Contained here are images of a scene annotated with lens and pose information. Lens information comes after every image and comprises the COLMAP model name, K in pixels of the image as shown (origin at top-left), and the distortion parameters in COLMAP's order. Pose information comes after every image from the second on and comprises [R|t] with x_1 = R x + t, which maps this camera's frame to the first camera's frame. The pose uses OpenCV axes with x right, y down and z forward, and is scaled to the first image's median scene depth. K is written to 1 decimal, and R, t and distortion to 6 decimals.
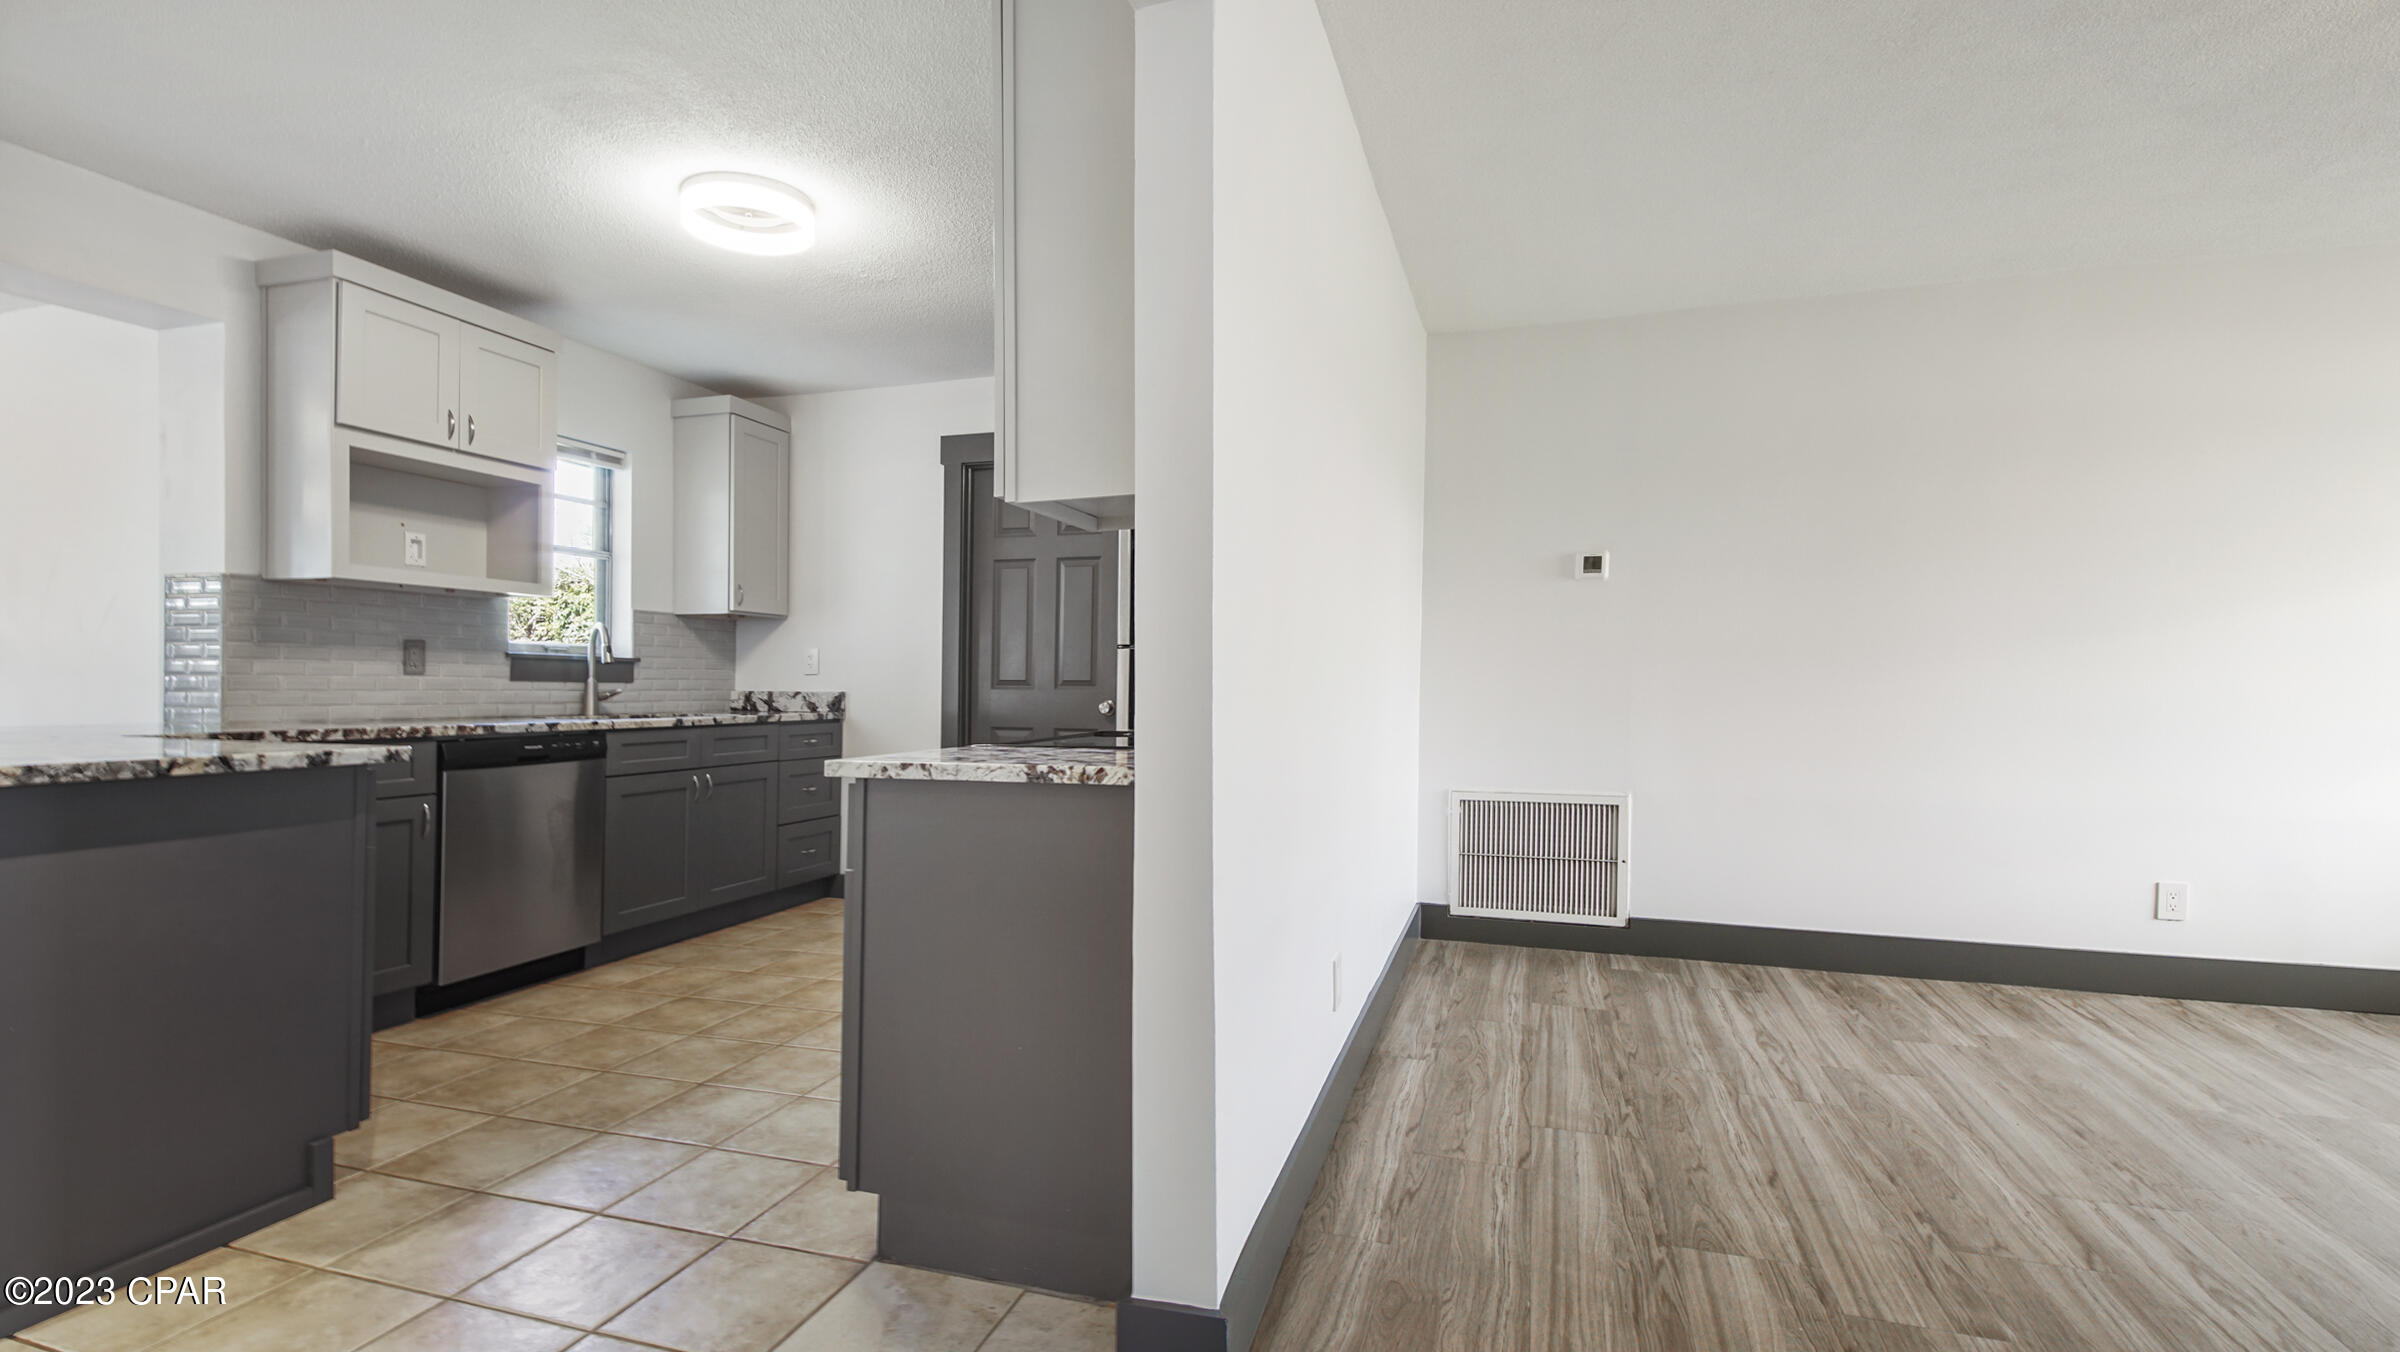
lens RADIAL K [[1016.8, 0, 1181.8], [0, 1016.8, 679.1], [0, 0, 1]] dist [0.039882, -0.021871]
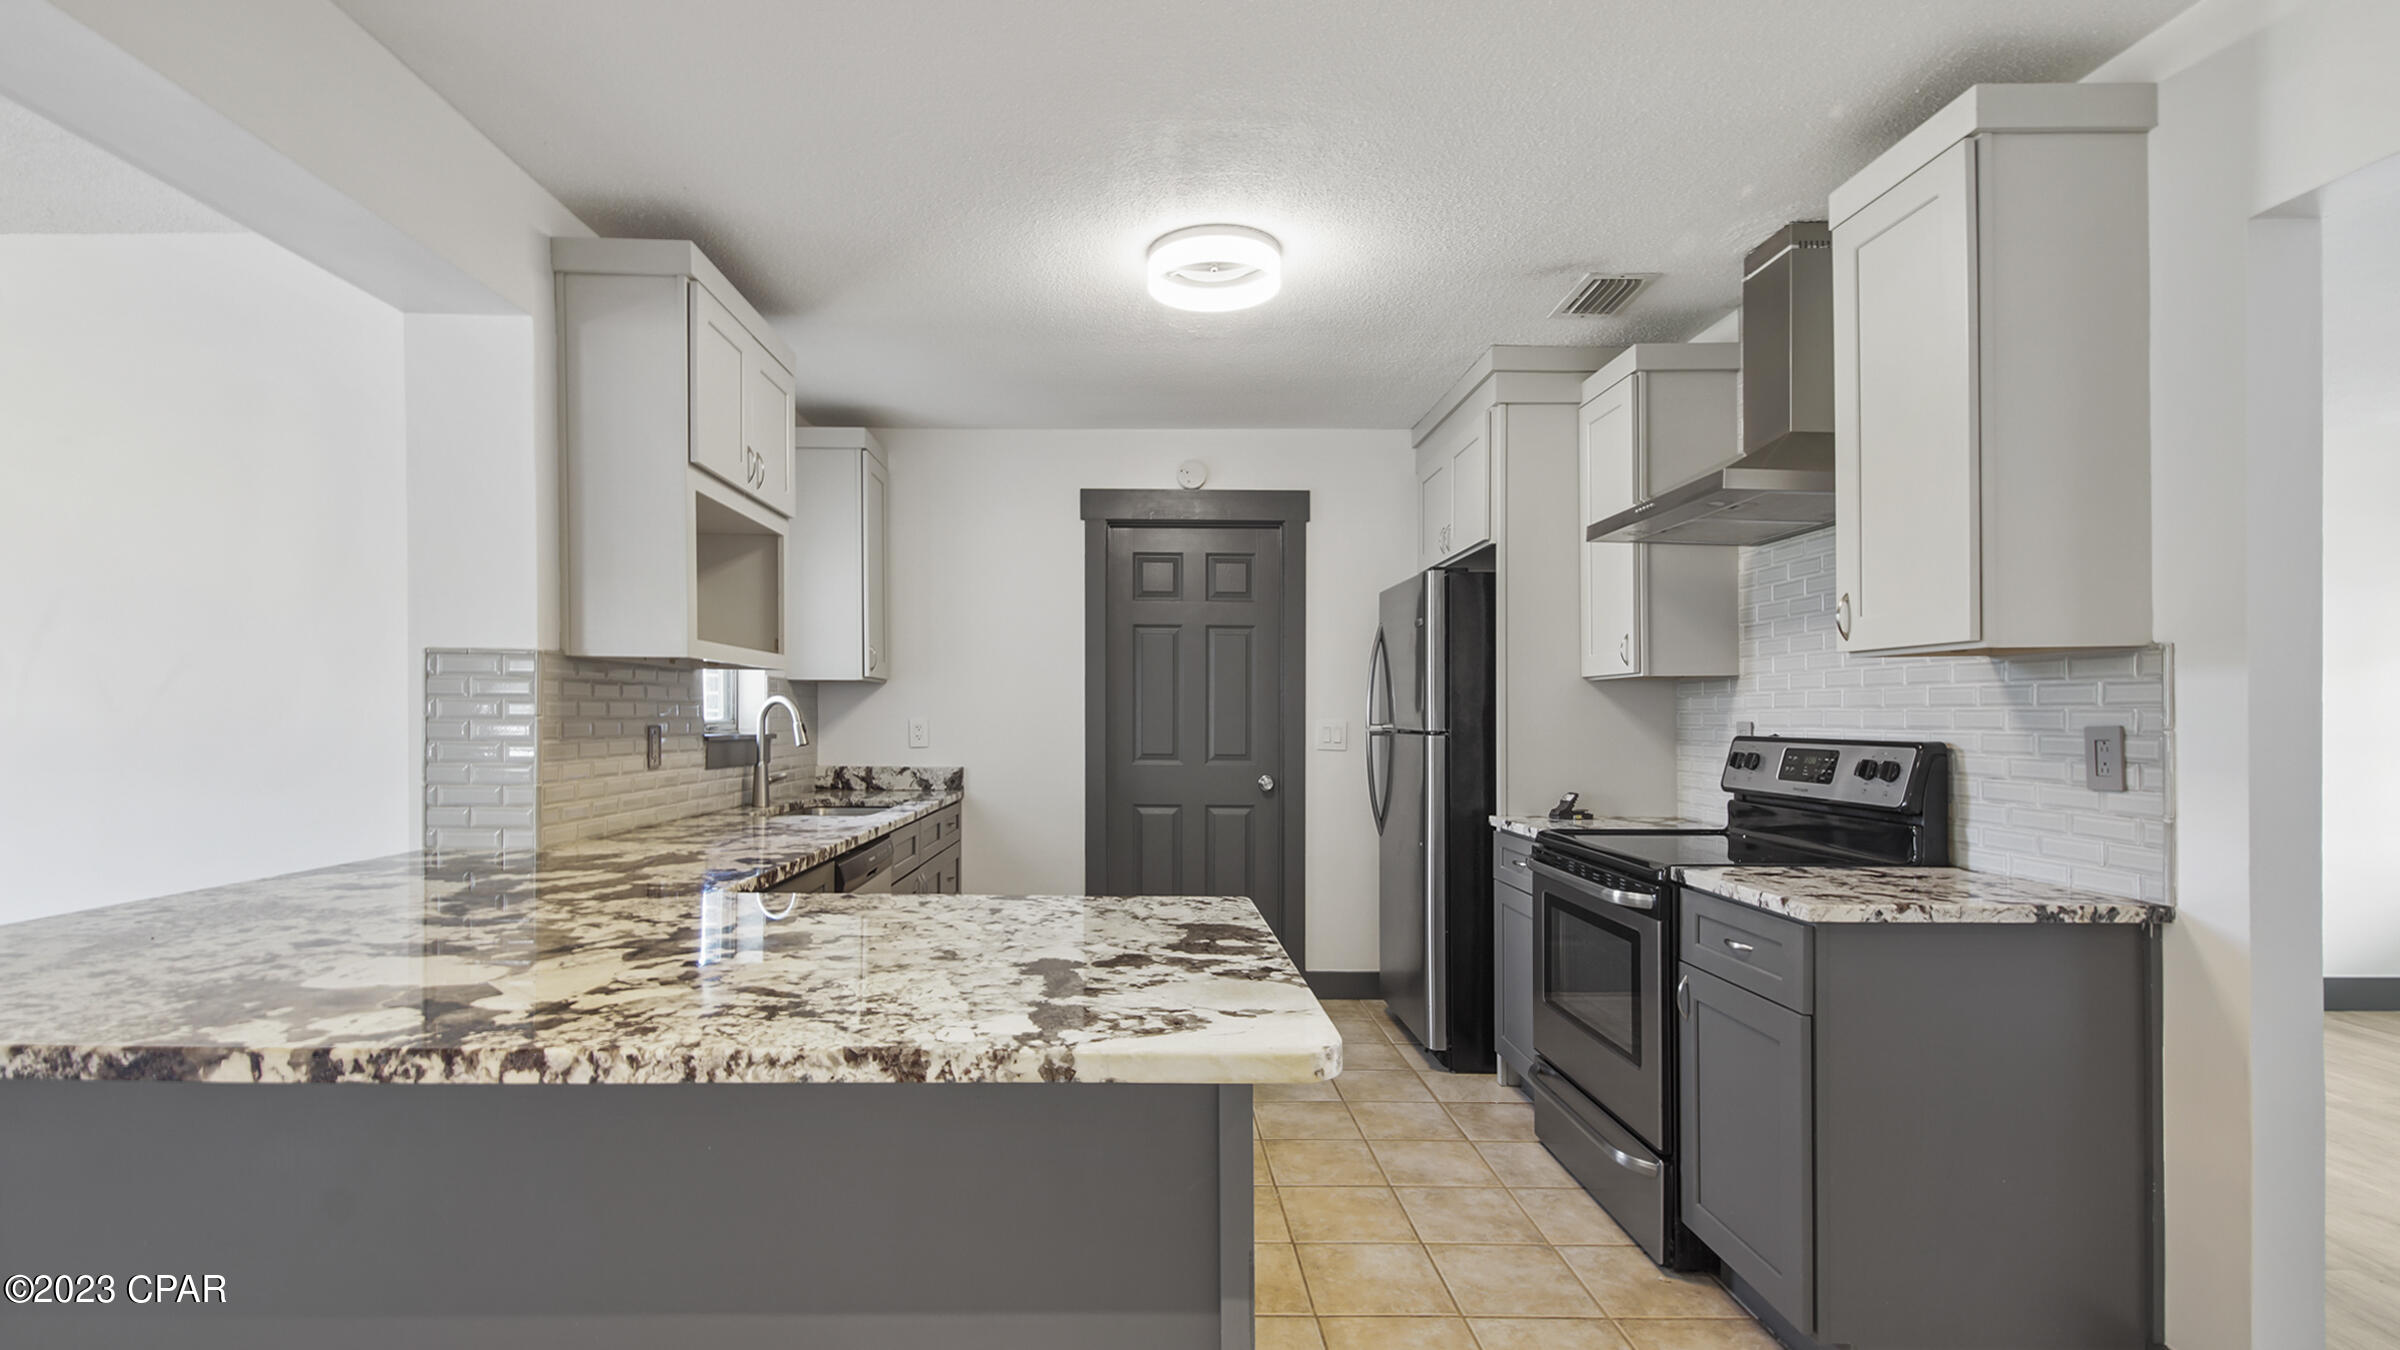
lens RADIAL K [[1041.0, 0, 1112.2], [0, 1041.0, 715.8], [0, 0, 1]] dist [0.063373, -0.048280]
pose [[0.960176, 0.001182, 0.279393, -0.634190], [-0.002584, 0.999986, 0.004649, -0.050716], [-0.279384, -0.005186, 0.960166, 0.119049]]
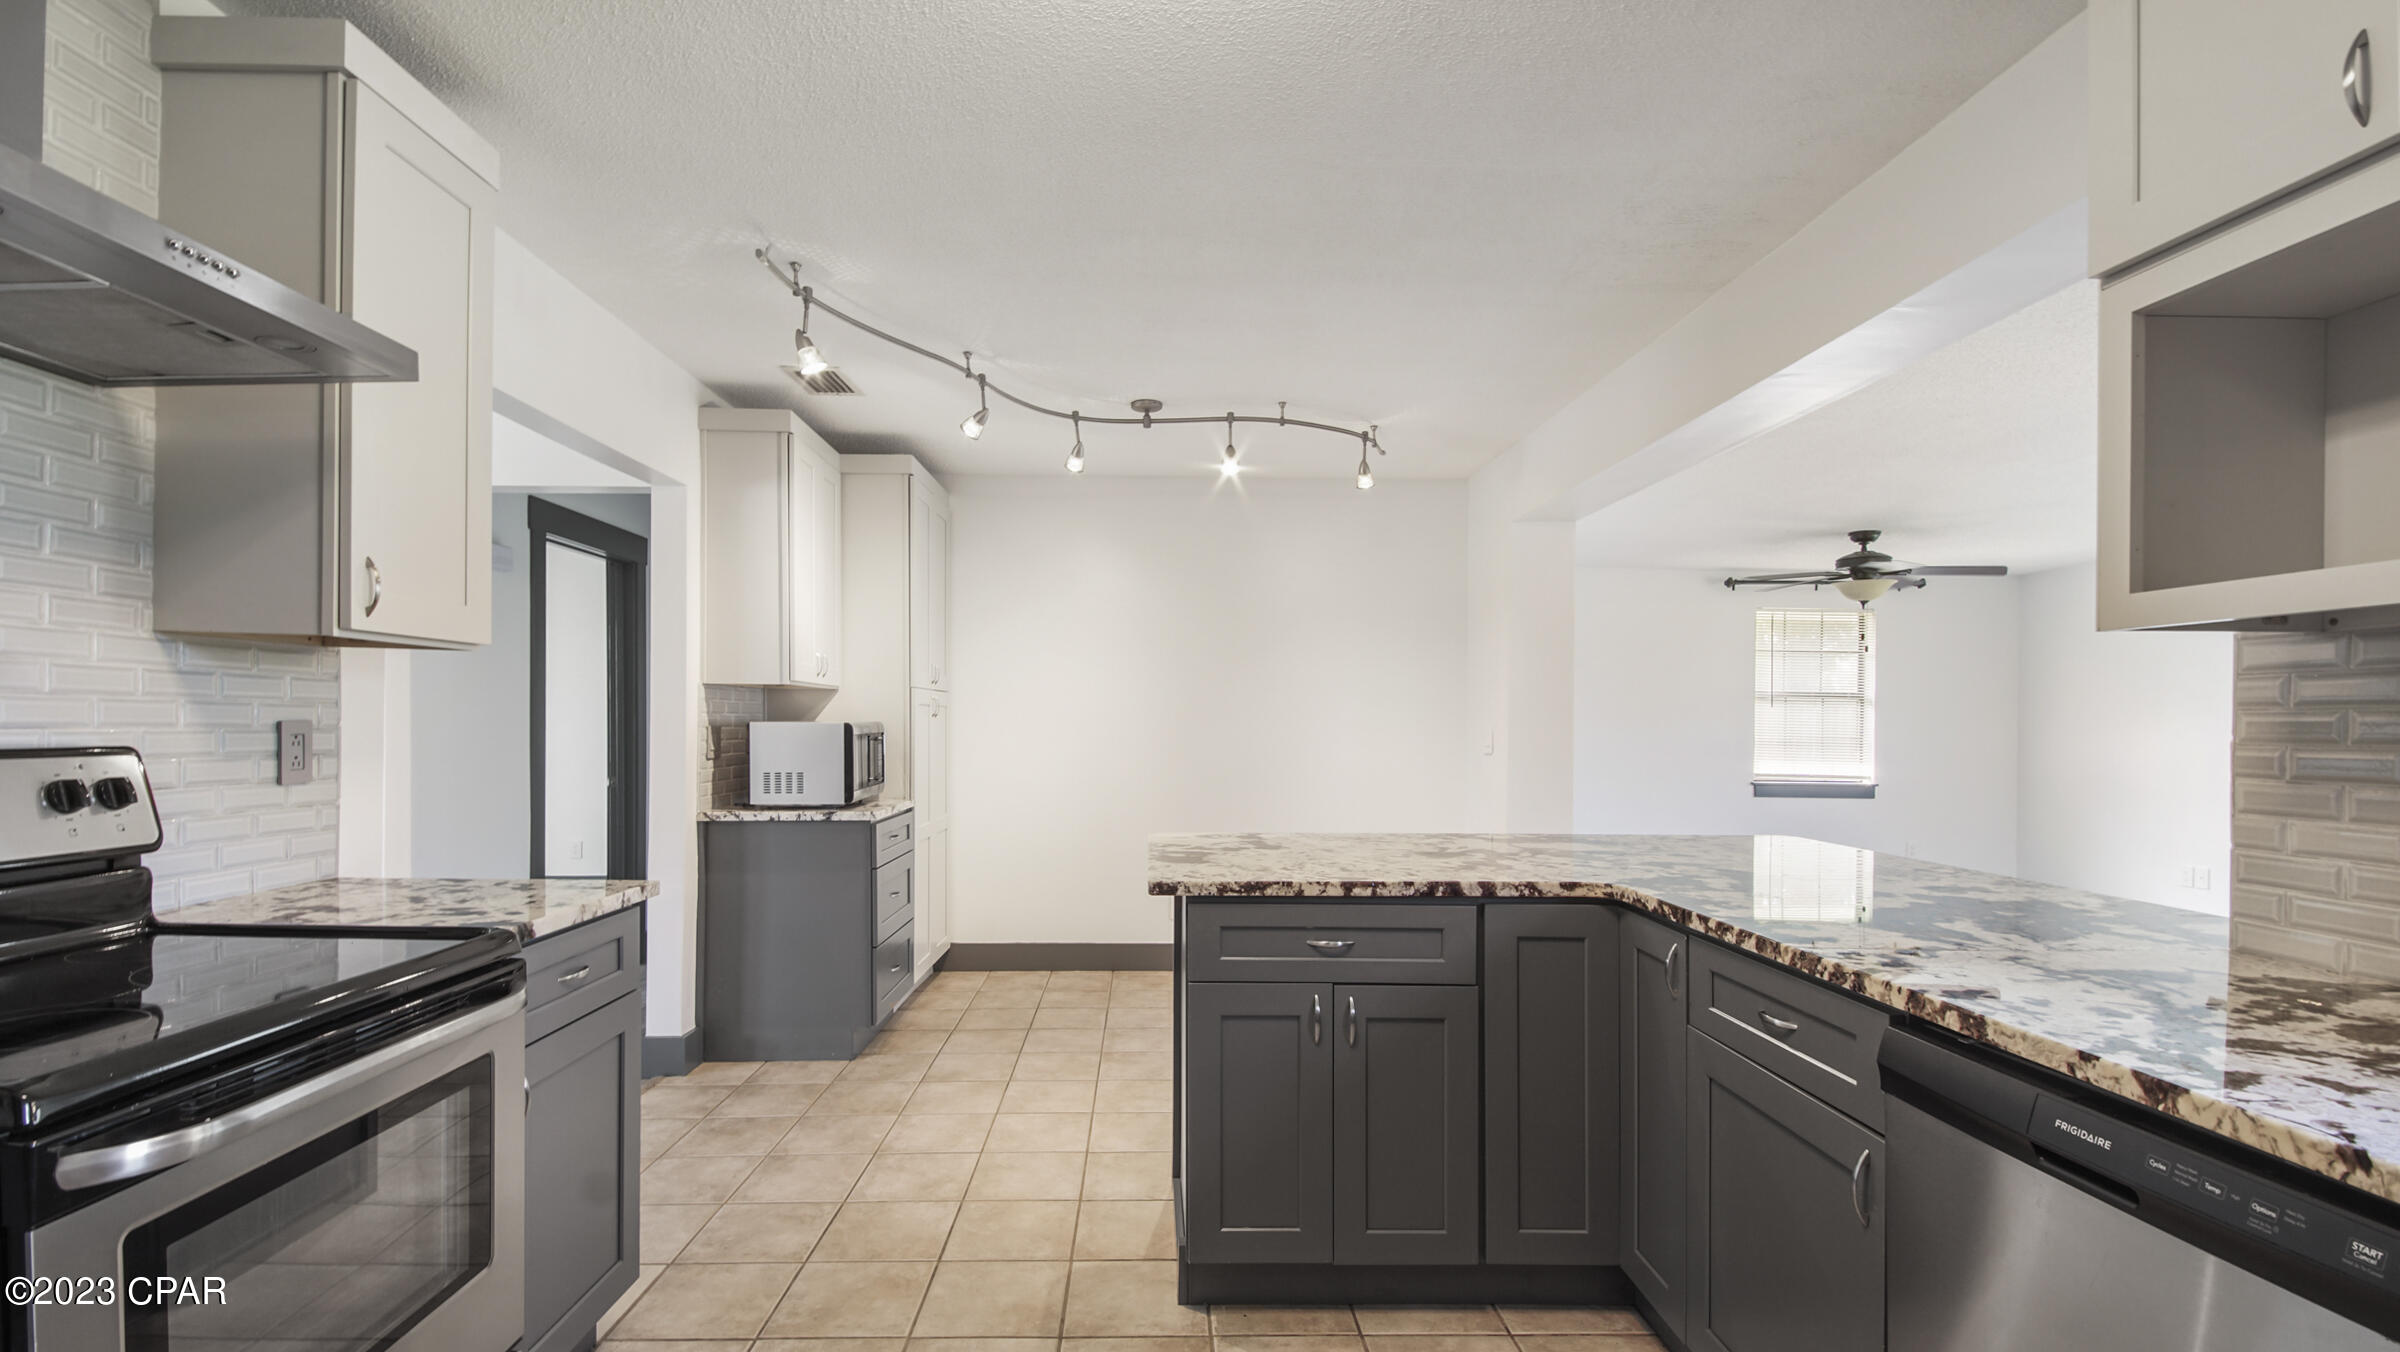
lens RADIAL K [[1078.8, 0, 1156.9], [0, 1078.8, 720.6], [0, 0, 1]] dist [-0.002325, -0.000537]
pose [[-0.951058, -0.012501, -0.308760, -0.257519], [-0.010597, 0.999913, -0.007841, -0.044815], [0.308831, -0.004186, -0.951108, 1.134511]]
